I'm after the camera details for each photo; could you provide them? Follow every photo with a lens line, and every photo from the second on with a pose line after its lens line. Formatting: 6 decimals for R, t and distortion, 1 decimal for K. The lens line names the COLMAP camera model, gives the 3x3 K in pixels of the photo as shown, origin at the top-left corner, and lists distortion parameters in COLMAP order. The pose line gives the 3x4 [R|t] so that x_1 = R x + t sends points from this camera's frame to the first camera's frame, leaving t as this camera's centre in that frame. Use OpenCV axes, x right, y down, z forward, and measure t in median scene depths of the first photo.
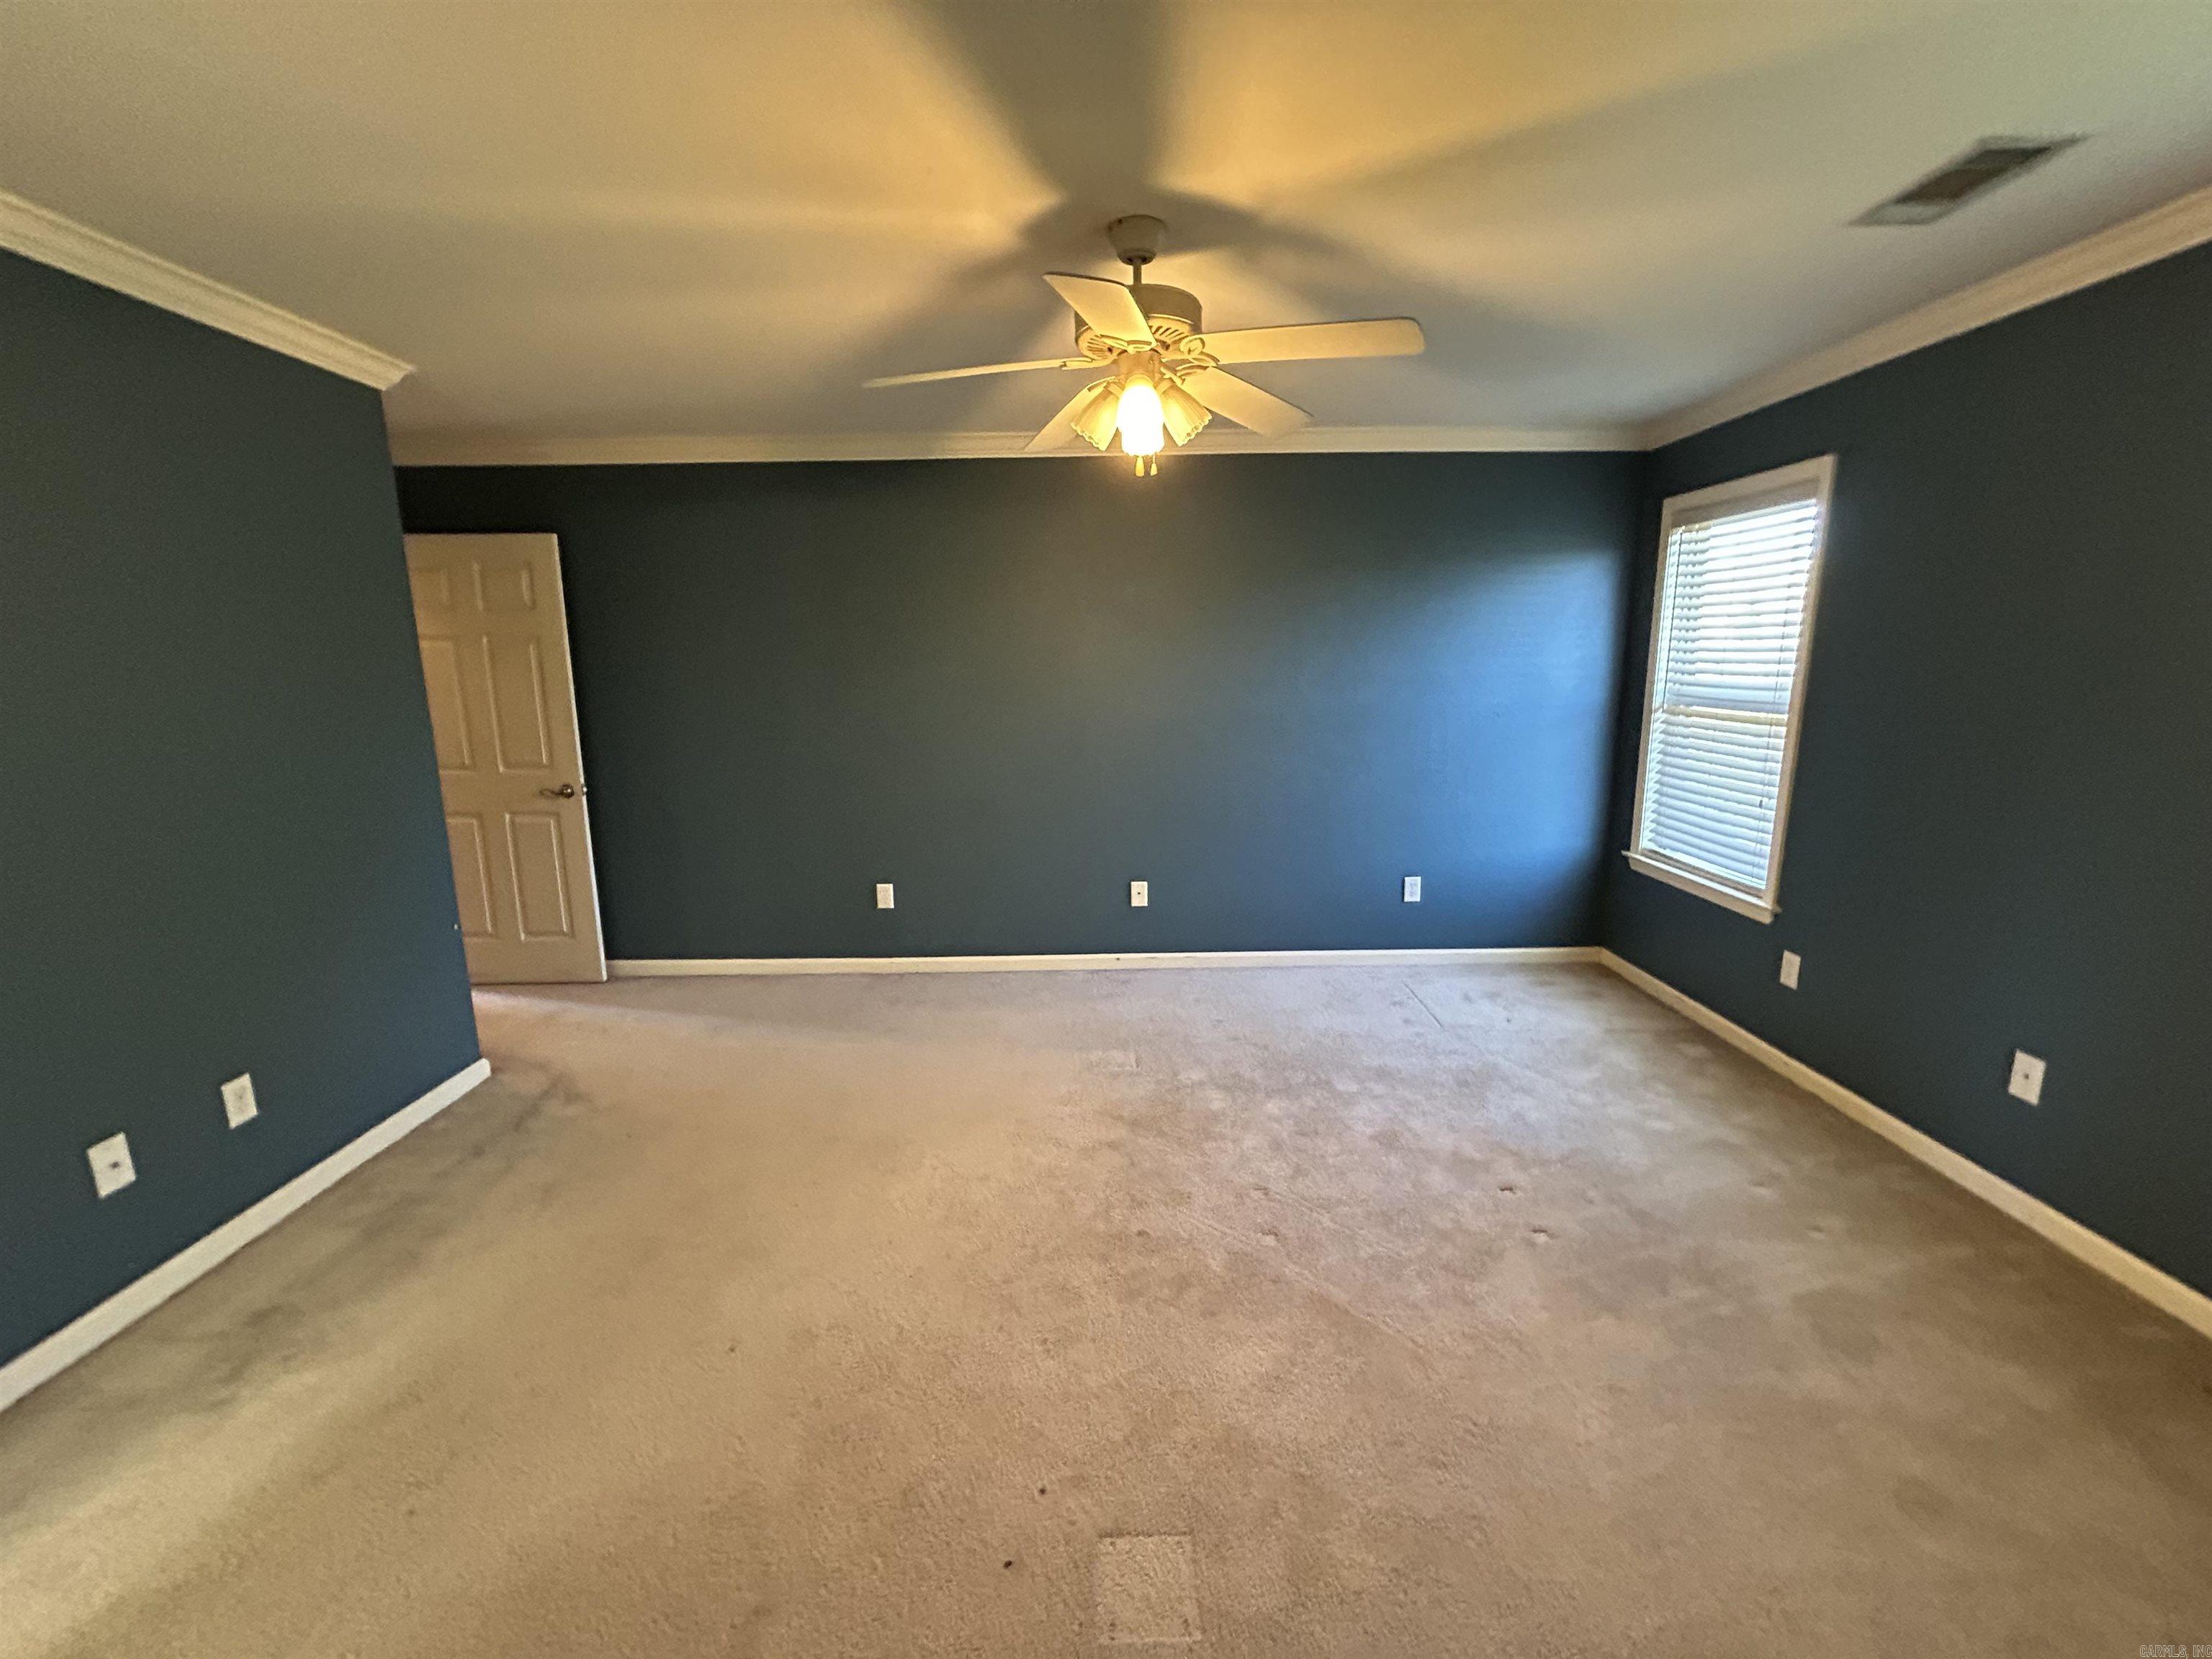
lens RADIAL K [[890.4, 0, 1108.2], [0, 890.4, 832.5], [0, 0, 1]] dist [-0.000618, 0.000366]
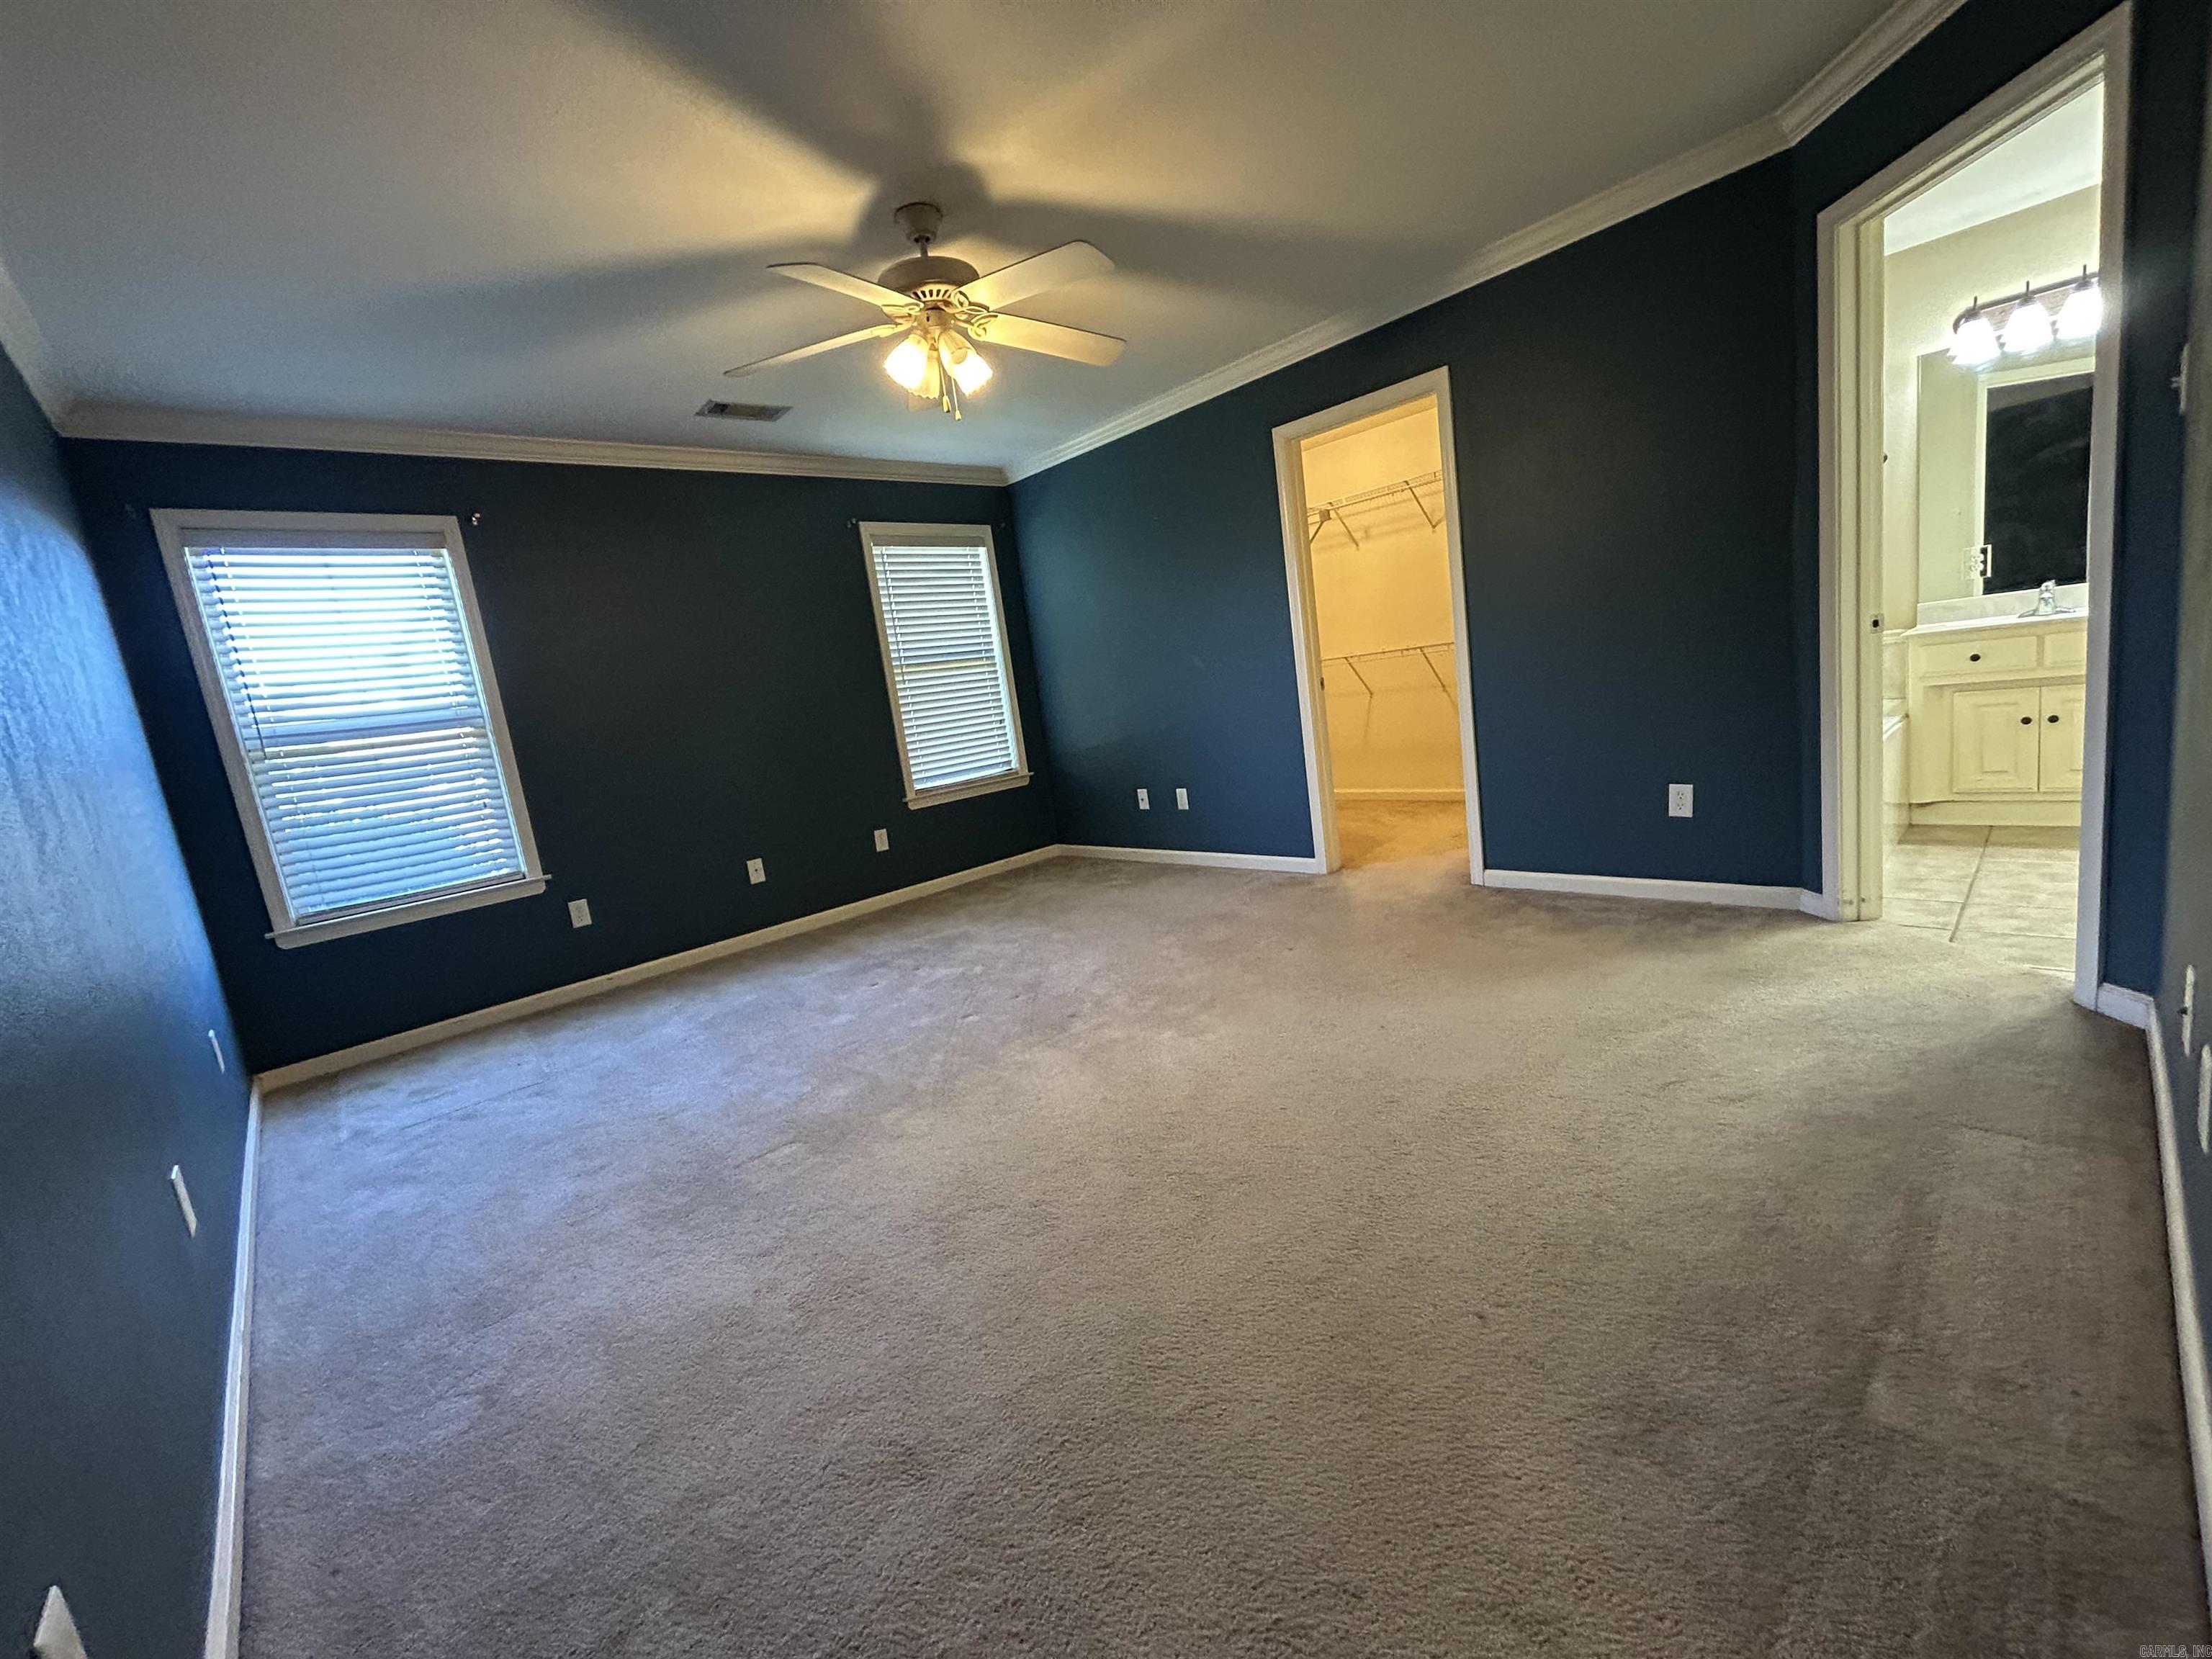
lens RADIAL K [[890.4, 0, 1102.0], [0, 890.4, 830.4], [0, 0, 1]] dist [-0.000618, 0.000366]
pose [[-0.664804, -0.018404, 0.746791, -0.660410], [0.283360, 0.918771, 0.274894, -0.091261], [-0.691189, 0.394361, -0.605588, 1.159700]]
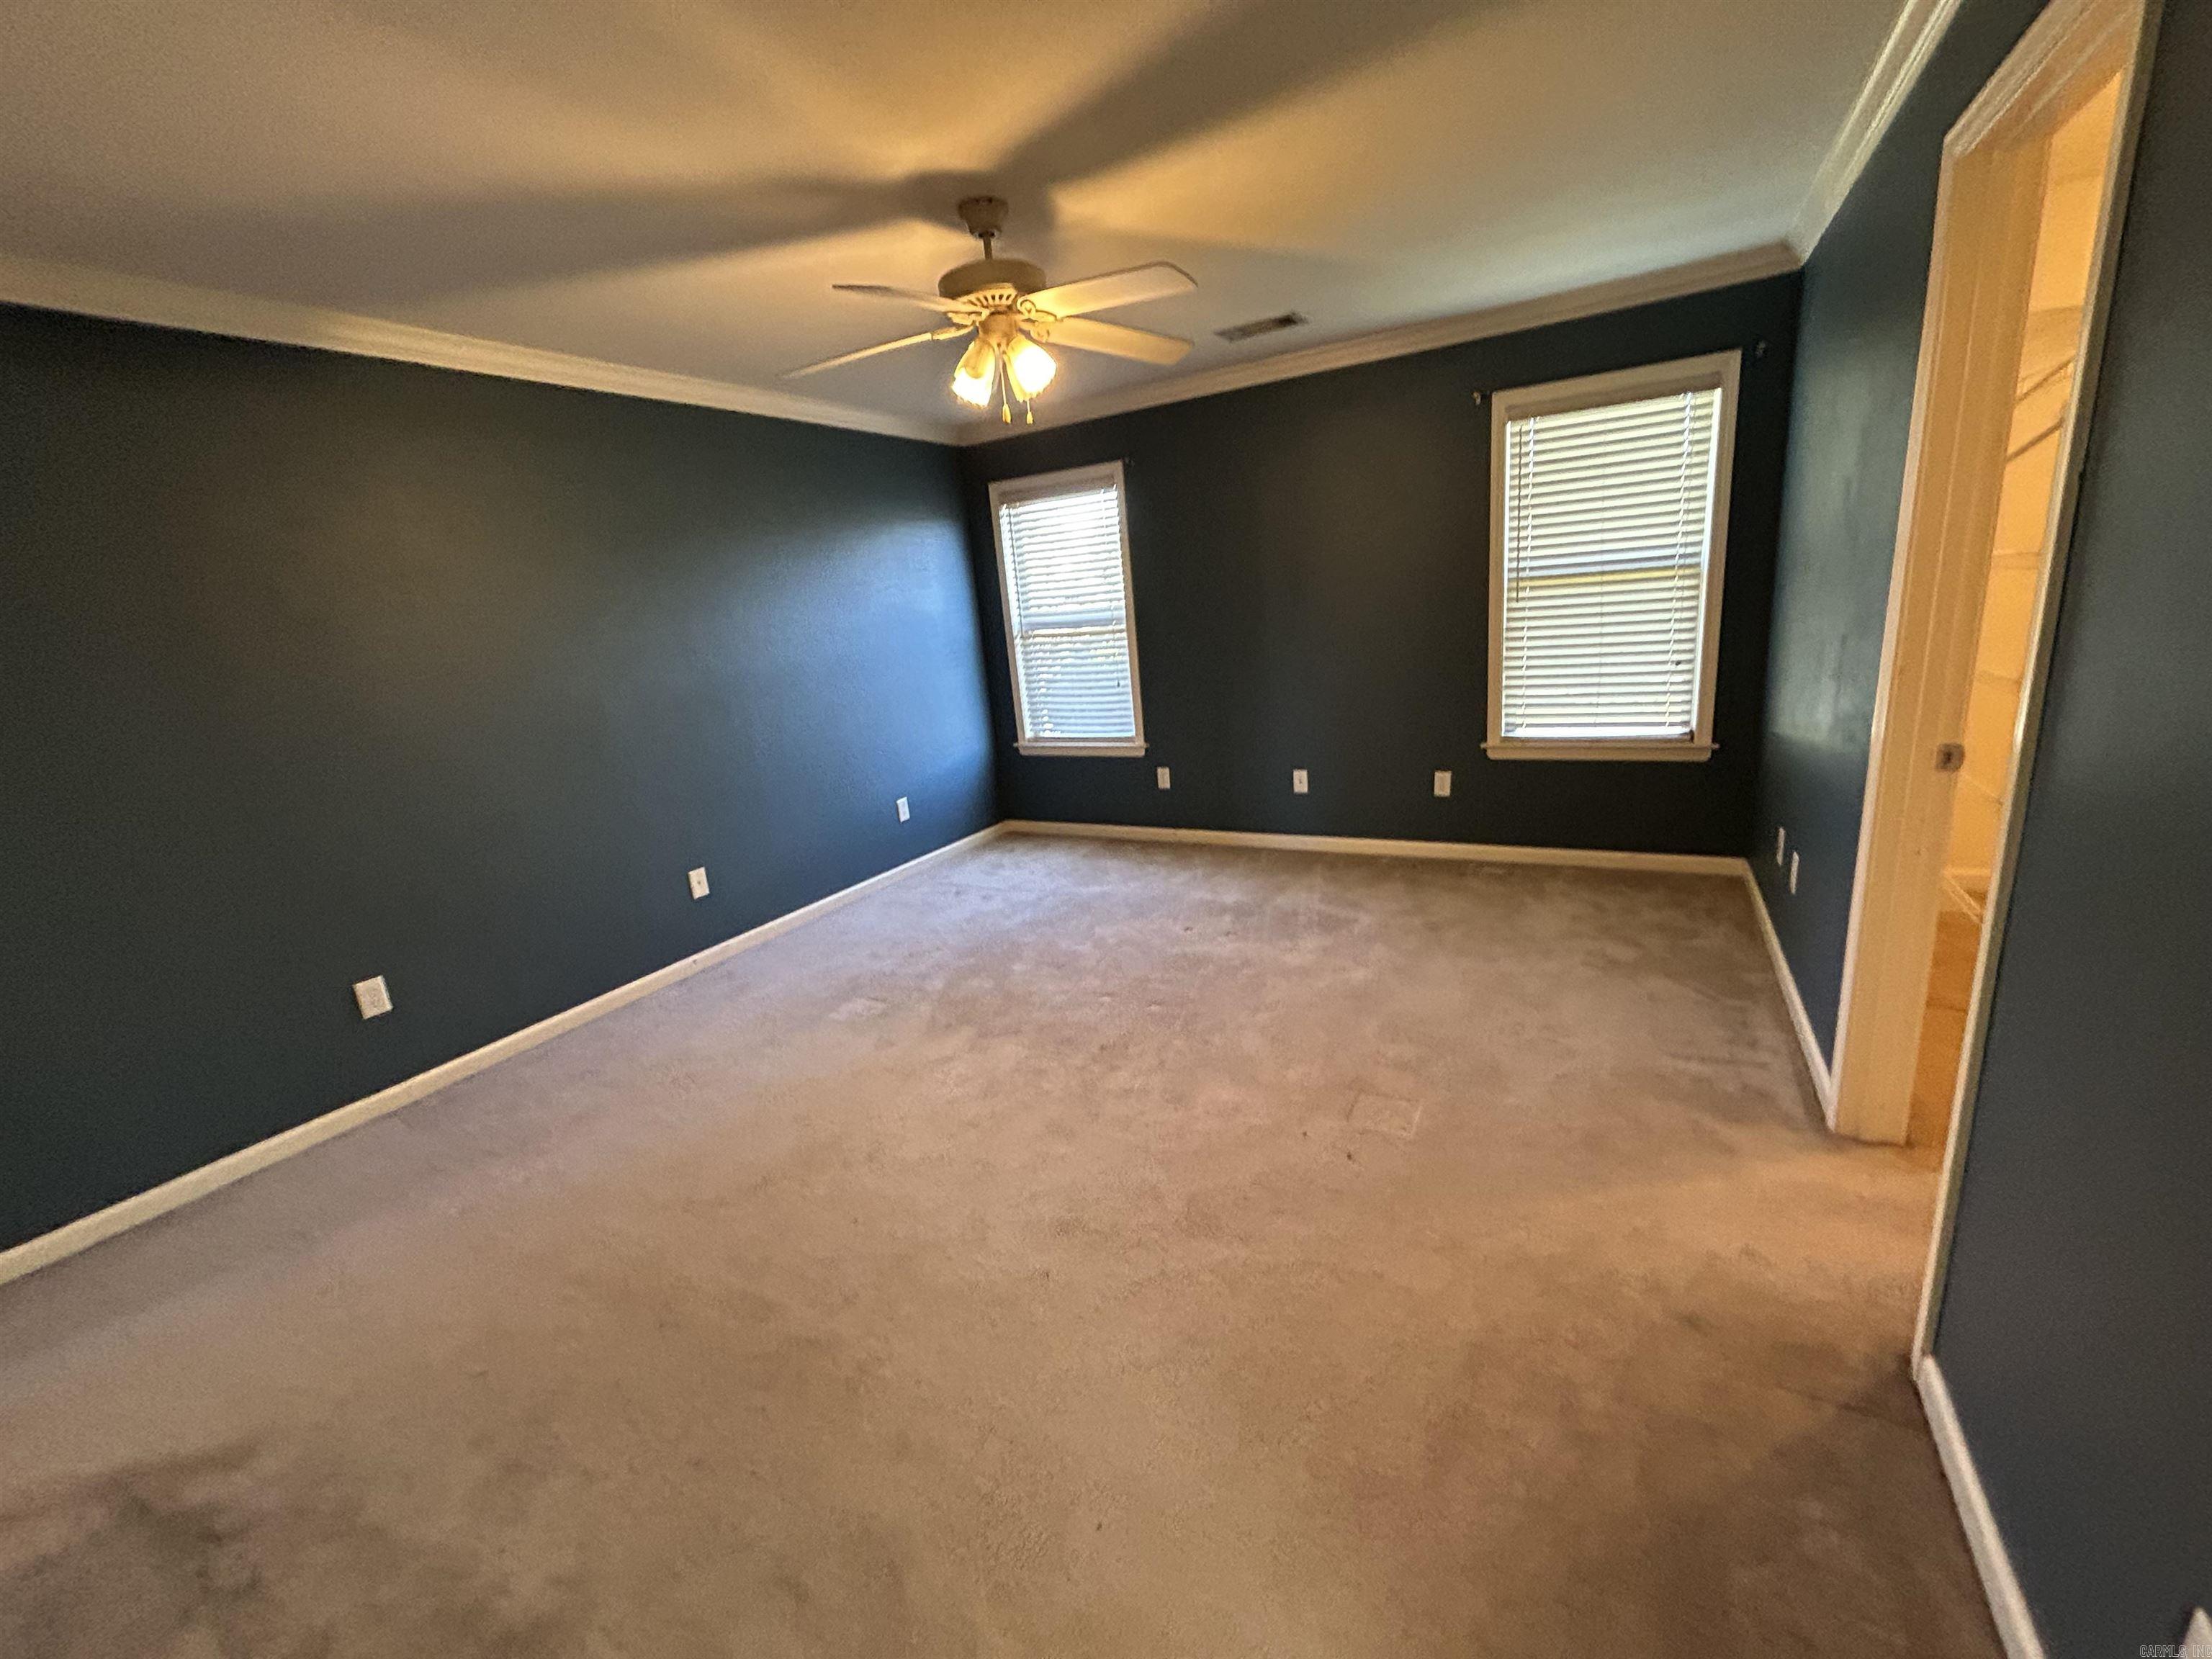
lens RADIAL K [[890.4, 0, 1112.4], [0, 890.4, 827.8], [0, 0, 1]] dist [-0.000618, 0.000366]
pose [[0.494974, -0.246984, 0.833067, -0.642812], [0.248218, 0.958991, 0.136837, -0.005547], [-0.832700, 0.139052, 0.535981, 0.203369]]
